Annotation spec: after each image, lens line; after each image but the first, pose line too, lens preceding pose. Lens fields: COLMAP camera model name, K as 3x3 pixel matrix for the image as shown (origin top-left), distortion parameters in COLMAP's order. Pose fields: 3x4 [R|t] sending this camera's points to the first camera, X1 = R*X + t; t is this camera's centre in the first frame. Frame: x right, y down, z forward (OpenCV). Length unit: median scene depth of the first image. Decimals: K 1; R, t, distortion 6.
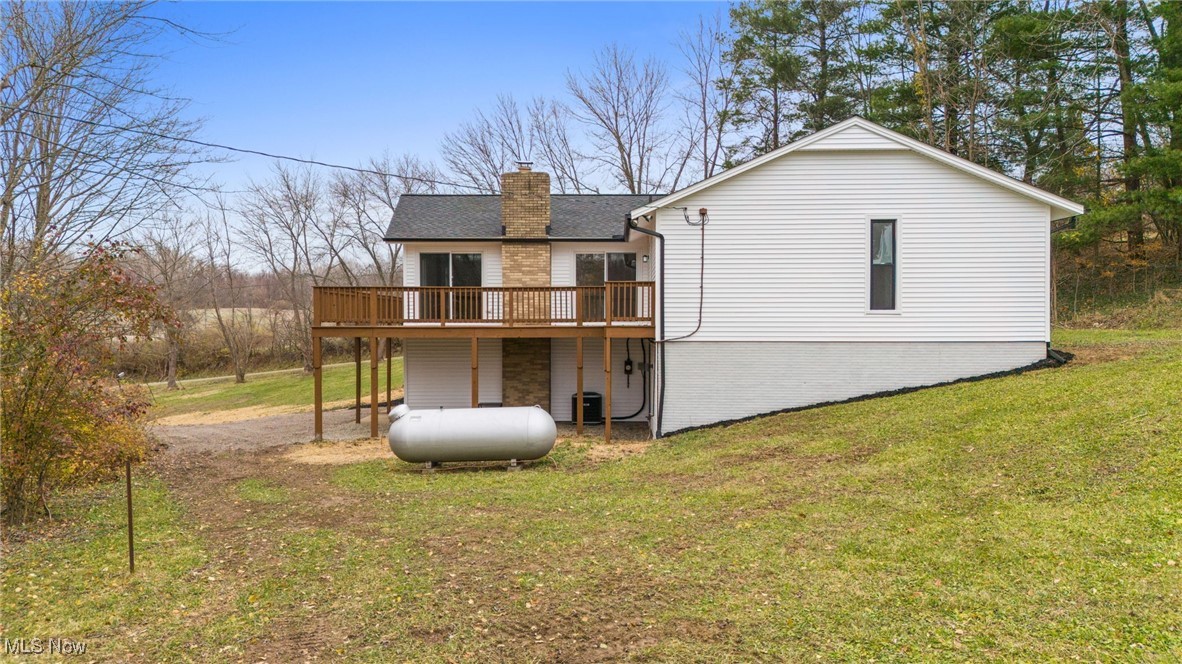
lens RADIAL K [[872.6, 0, 591.0], [0, 872.6, 332.0], [0, 0, 1]] dist [0.082656, -0.003170]
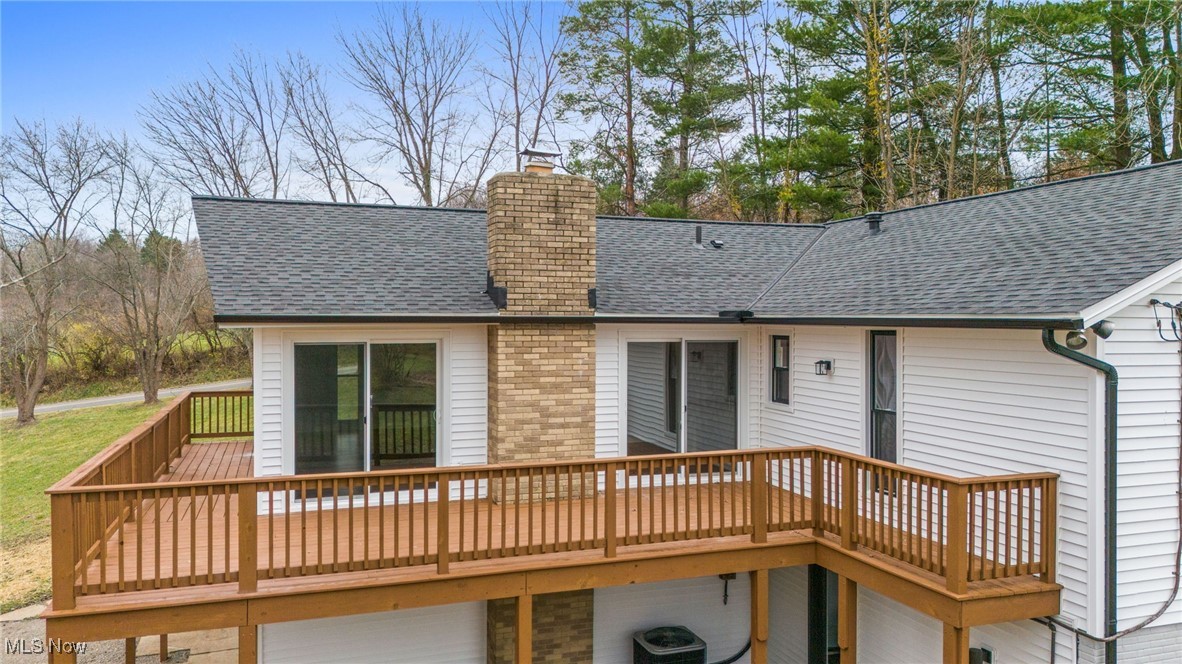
lens RADIAL K [[872.6, 0, 591.0], [0, 872.6, 332.0], [0, 0, 1]] dist [0.082656, -0.003170]
pose [[0.929826, -0.002685, 0.367990, -0.223588], [-0.000808, 0.999956, 0.009336, -0.102249], [-0.367999, -0.008978, 0.929783, 0.555737]]
